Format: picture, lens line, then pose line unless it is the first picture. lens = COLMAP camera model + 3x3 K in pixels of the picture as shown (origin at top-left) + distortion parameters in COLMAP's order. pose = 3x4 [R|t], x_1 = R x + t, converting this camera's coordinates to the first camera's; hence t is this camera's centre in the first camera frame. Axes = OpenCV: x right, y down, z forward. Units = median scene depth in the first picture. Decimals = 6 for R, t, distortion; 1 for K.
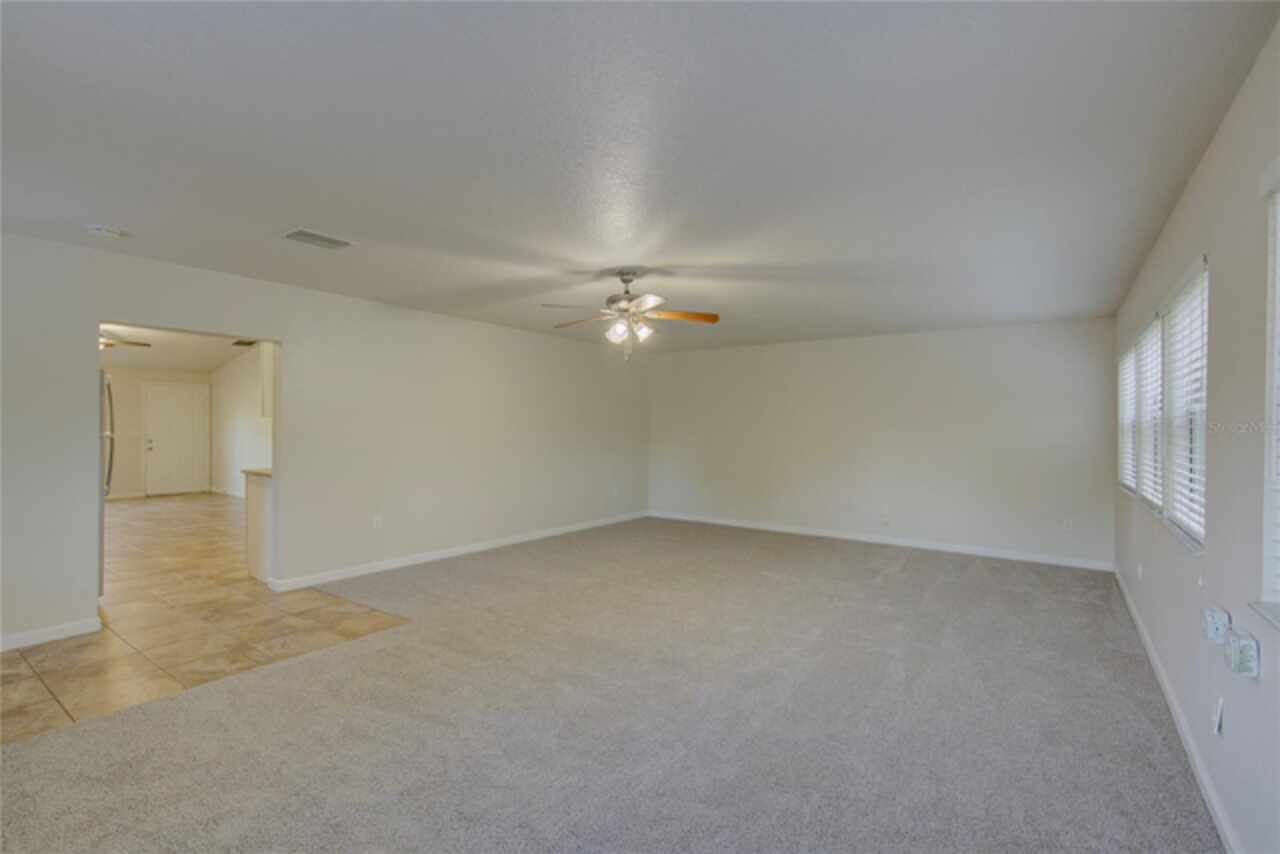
lens RADIAL K [[588.1, 0, 636.7], [0, 588.1, 428.7], [0, 0, 1]] dist [-0.000732, 0.000234]
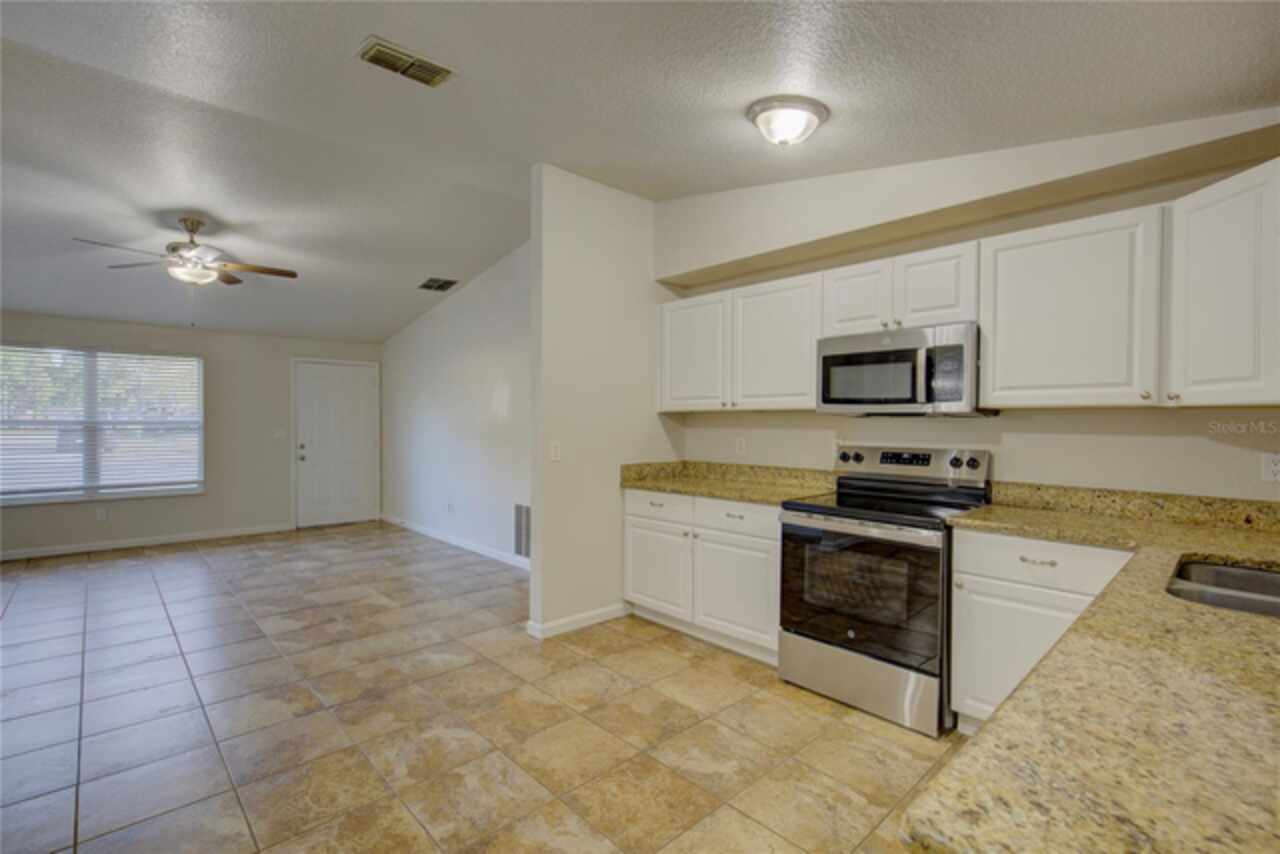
lens RADIAL K [[588.1, 0, 636.7], [0, 588.1, 428.7], [0, 0, 1]] dist [-0.000732, 0.000234]
pose [[0.982251, 0.001062, -0.187566, -0.329235], [-0.000043, 0.999985, 0.005440, -0.002590], [0.187569, -0.005336, 0.982237, 0.416240]]
